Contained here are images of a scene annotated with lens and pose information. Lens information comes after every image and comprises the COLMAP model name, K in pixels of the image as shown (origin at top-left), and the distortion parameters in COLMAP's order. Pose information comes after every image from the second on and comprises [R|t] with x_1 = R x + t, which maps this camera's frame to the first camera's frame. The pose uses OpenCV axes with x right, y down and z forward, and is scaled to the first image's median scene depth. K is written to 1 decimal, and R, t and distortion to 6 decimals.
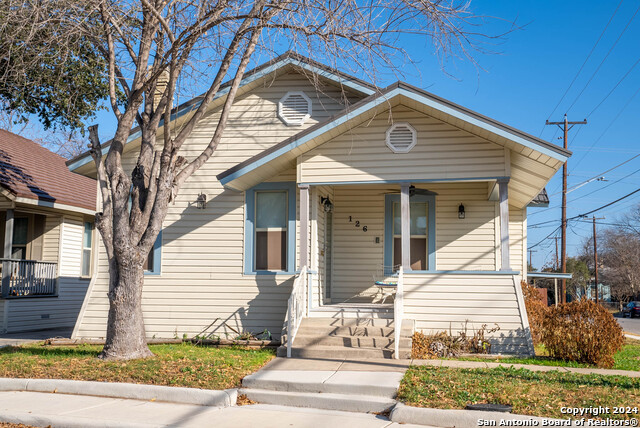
lens RADIAL K [[679.6, 0, 320.1], [0, 679.6, 210.9], [0, 0, 1]] dist [0.058319, 0.000000]
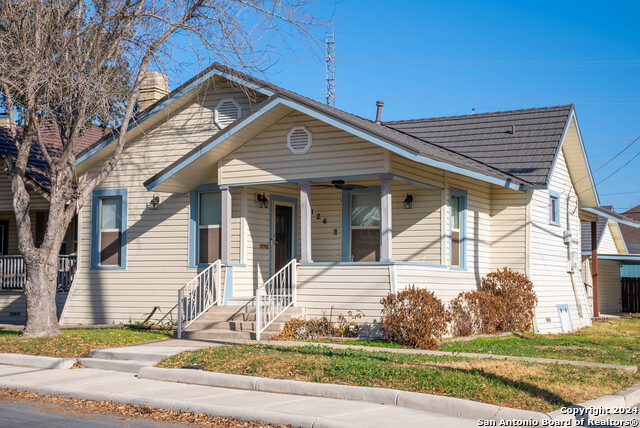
lens RADIAL K [[877.8, 0, 319.5], [0, 877.8, 214.9], [0, 0, 1]] dist [0.188303, 0.000000]
pose [[0.948286, -0.031140, -0.315887, 0.551822], [0.043738, 0.998502, 0.032870, -0.031275], [0.314390, -0.044986, 0.948227, -0.298178]]
